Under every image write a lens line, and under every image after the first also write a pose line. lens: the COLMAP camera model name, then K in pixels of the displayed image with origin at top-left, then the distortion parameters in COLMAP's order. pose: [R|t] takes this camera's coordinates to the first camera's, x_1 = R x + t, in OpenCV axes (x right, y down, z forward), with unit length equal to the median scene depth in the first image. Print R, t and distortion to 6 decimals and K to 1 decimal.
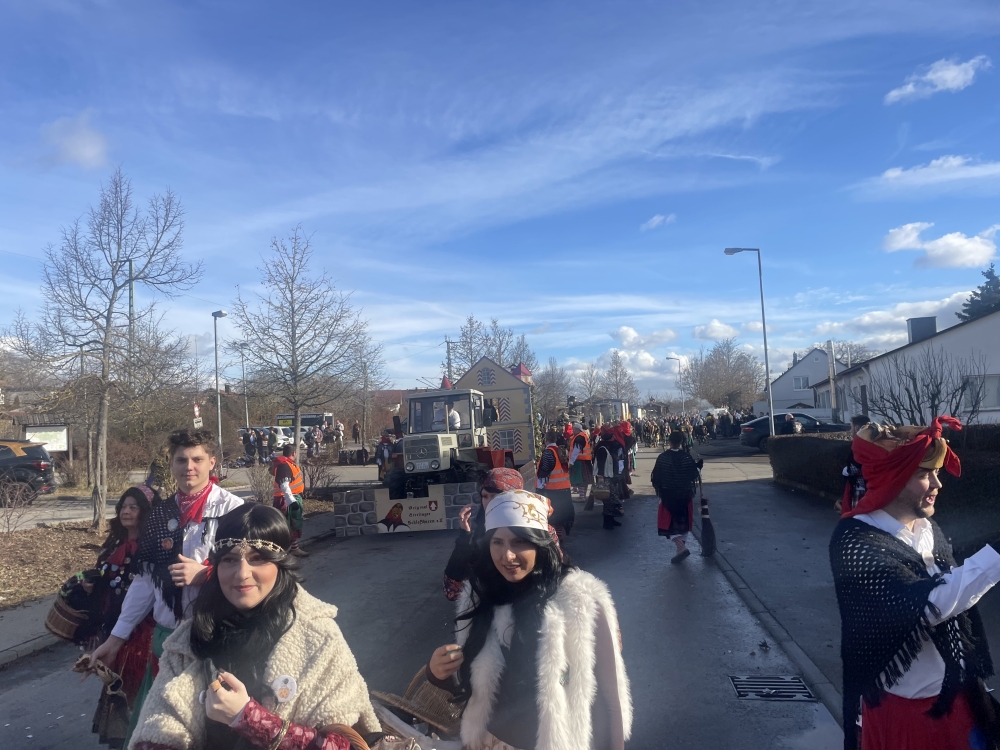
lens RADIAL K [[745.4, 0, 488.5], [0, 745.4, 386.8], [0, 0, 1]] dist [0.098811, -0.125836]
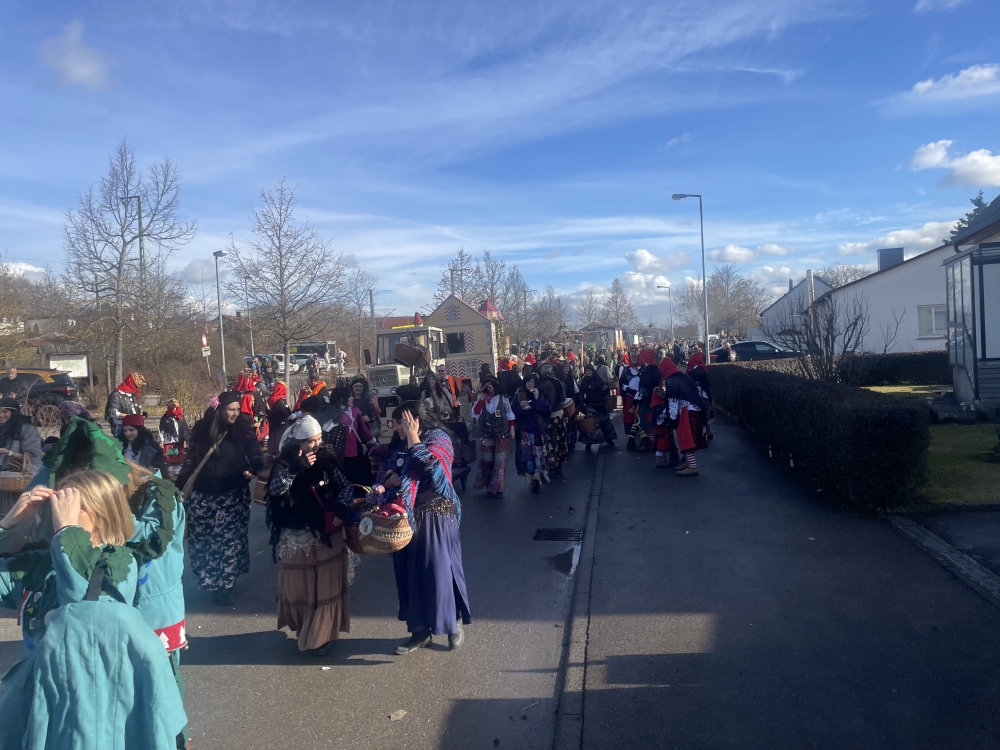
lens RADIAL K [[752.9, 0, 493.9], [0, 752.9, 363.6], [0, 0, 1]] dist [0.093592, -0.127084]
pose [[0.999887, -0.002153, -0.014906, 0.071940], [0.003188, 0.997559, 0.069761, -0.015721], [0.014720, -0.069800, 0.997452, -0.138258]]
